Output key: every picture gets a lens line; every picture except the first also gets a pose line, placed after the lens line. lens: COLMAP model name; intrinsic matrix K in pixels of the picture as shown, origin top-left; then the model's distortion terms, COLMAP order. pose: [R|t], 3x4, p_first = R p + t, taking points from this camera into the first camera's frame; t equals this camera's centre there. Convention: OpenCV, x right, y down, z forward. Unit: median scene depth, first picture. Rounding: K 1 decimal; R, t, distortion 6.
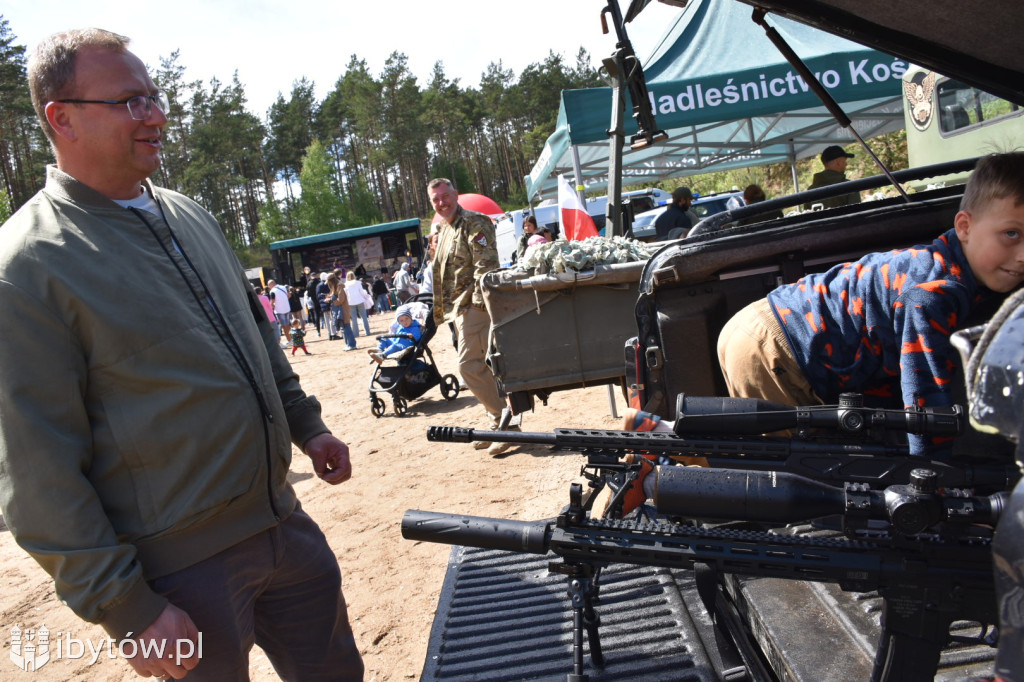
lens RADIAL K [[798.1, 0, 524.4], [0, 798.1, 339.7], [0, 0, 1]] dist [-0.146551, 0.117666]
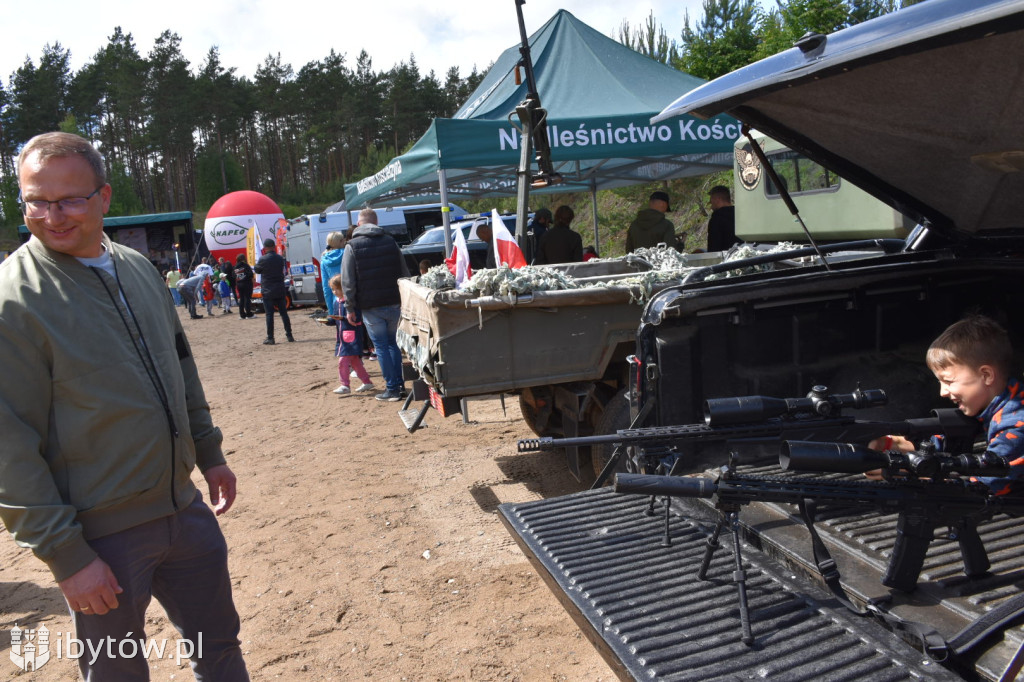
lens RADIAL K [[798.1, 0, 524.4], [0, 798.1, 339.7], [0, 0, 1]] dist [-0.146551, 0.117666]
pose [[0.955943, 0.042470, 0.290464, -0.133372], [-0.039361, 0.999088, -0.016540, -0.000378], [-0.290902, 0.004378, 0.956743, -0.065823]]
